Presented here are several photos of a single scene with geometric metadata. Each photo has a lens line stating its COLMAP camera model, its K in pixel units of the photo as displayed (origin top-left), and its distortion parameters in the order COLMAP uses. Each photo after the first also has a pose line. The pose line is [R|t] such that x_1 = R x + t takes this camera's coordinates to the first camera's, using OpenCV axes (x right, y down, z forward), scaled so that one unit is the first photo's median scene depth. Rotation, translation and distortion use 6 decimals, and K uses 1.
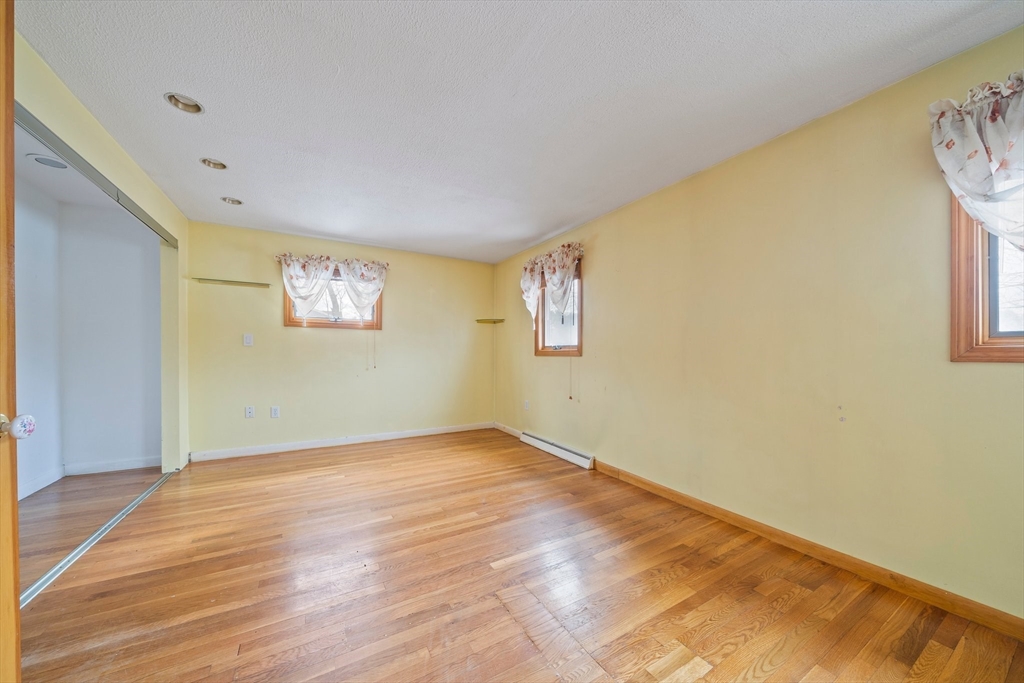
lens RADIAL K [[356.9, 0, 516.5], [0, 356.9, 352.5], [0, 0, 1]] dist [-0.007936, 0.000455]
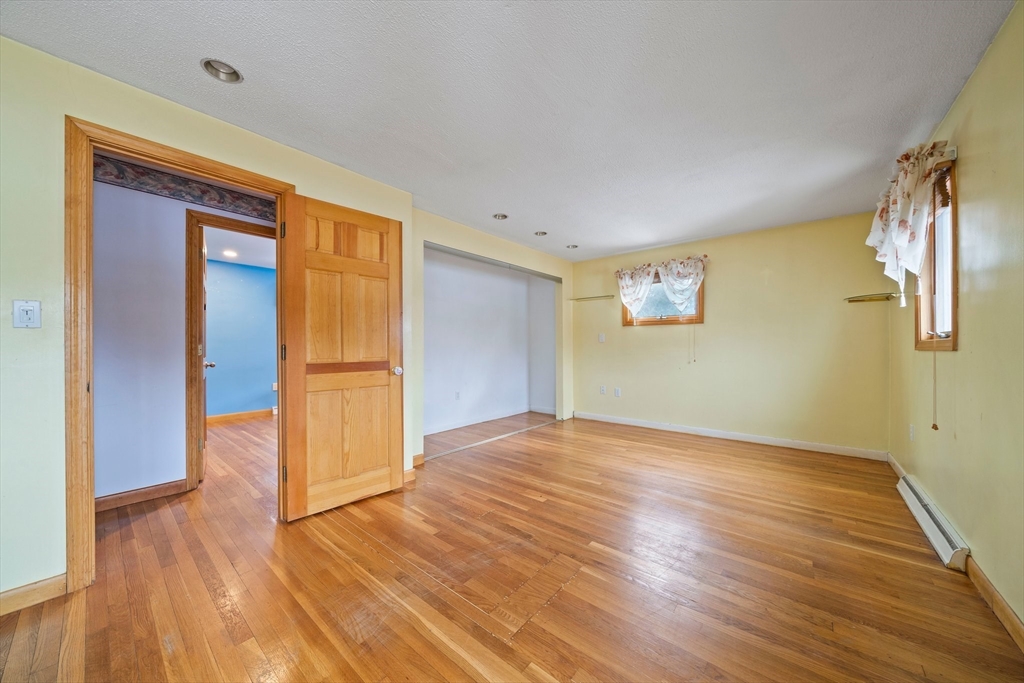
lens RADIAL K [[356.9, 0, 516.1], [0, 356.9, 344.9], [0, 0, 1]] dist [-0.007936, 0.000455]
pose [[0.341197, -0.009258, -0.939946, 0.437784], [0.003840, 0.999957, -0.008455, 0.003102], [0.939984, -0.000725, 0.341218, 0.209295]]
